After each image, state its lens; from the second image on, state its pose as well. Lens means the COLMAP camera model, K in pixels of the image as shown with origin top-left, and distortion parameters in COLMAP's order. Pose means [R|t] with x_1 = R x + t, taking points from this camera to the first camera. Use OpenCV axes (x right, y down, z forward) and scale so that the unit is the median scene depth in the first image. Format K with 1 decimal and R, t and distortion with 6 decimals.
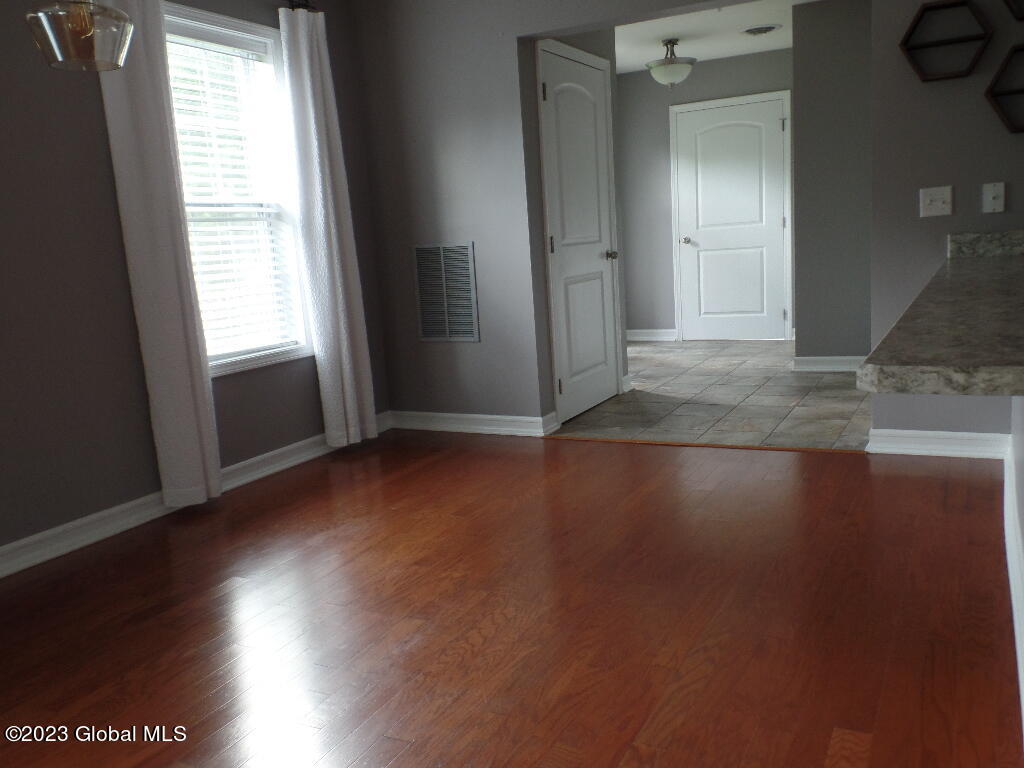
lens RADIAL K [[880.6, 0, 512.0], [0, 880.6, 384.0], [0, 0, 1]] dist [0.123460, -0.161075]
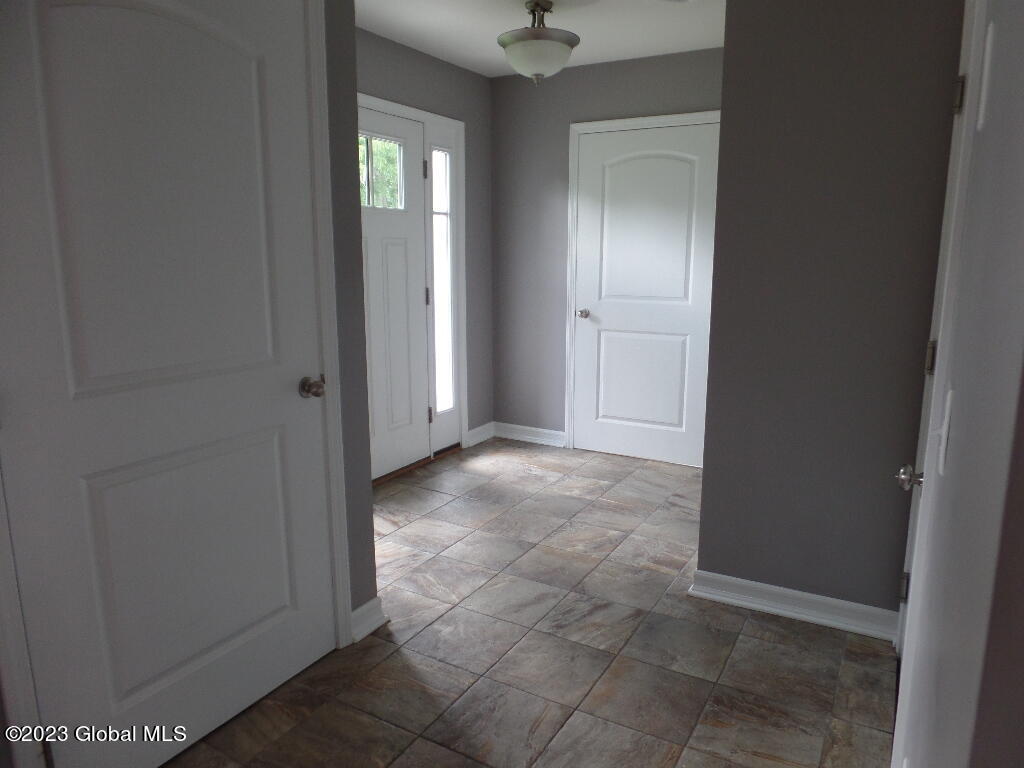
lens RADIAL K [[668.5, 0, 533.7], [0, 668.5, 379.2], [0, 0, 1]] dist [0.001439, 0.000876]
pose [[0.997213, 0.071372, -0.021720, 0.277729], [-0.070789, 0.997138, 0.026530, -0.195177], [0.023552, -0.024918, 0.999412, 0.745796]]
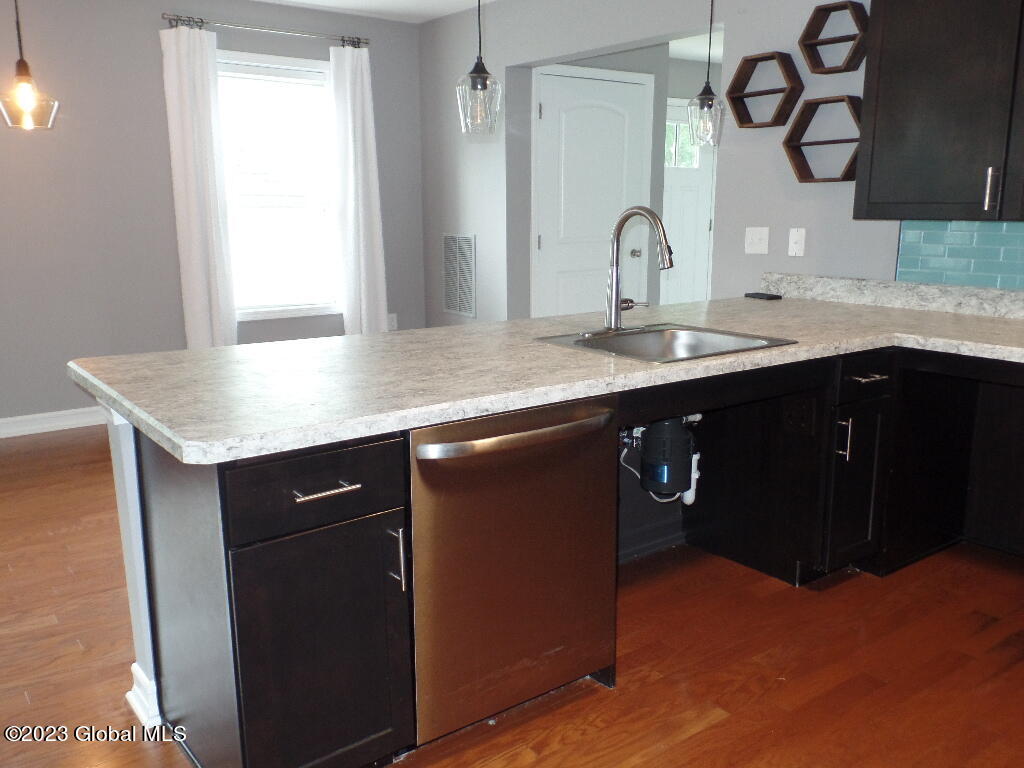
lens RADIAL K [[880.6, 0, 512.0], [0, 880.6, 384.0], [0, 0, 1]] dist [0.123460, -0.161075]
pose [[0.901673, 0.149230, -0.405853, 0.514863], [-0.127917, 0.988608, 0.079317, -0.061662], [0.413066, -0.019603, 0.910490, -0.077294]]
